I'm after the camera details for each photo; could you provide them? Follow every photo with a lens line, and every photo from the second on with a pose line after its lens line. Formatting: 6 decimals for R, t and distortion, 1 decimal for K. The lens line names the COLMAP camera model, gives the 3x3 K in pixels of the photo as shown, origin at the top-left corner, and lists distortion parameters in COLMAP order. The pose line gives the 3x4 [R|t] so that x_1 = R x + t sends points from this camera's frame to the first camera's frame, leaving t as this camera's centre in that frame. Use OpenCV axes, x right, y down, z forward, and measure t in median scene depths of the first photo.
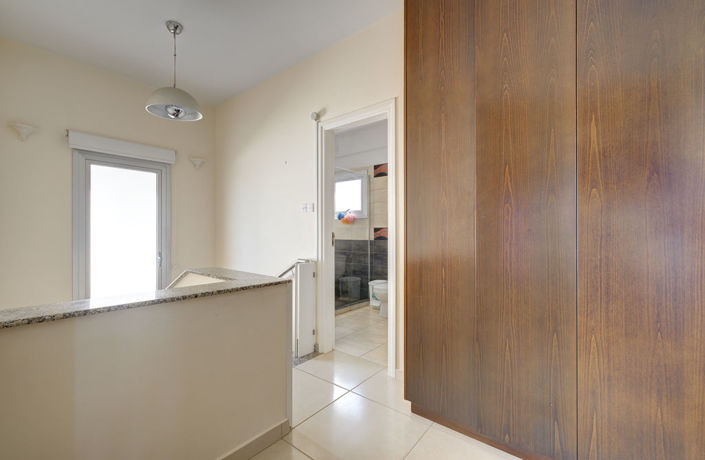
lens RADIAL K [[301.7, 0, 352.6], [0, 301.7, 230.9], [0, 0, 1]] dist [0.000385, 0.000031]
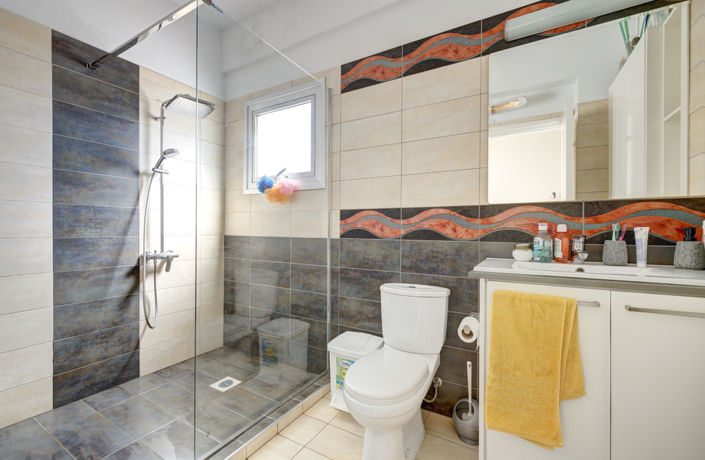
lens RADIAL K [[301.7, 0, 357.2], [0, 301.7, 229.4], [0, 0, 1]] dist [0.000385, 0.000031]
pose [[0.987709, 0.006968, 0.156148, 0.026976], [-0.008207, 0.999940, 0.007288, 0.014044], [-0.156088, -0.008480, 0.987707, 0.555319]]
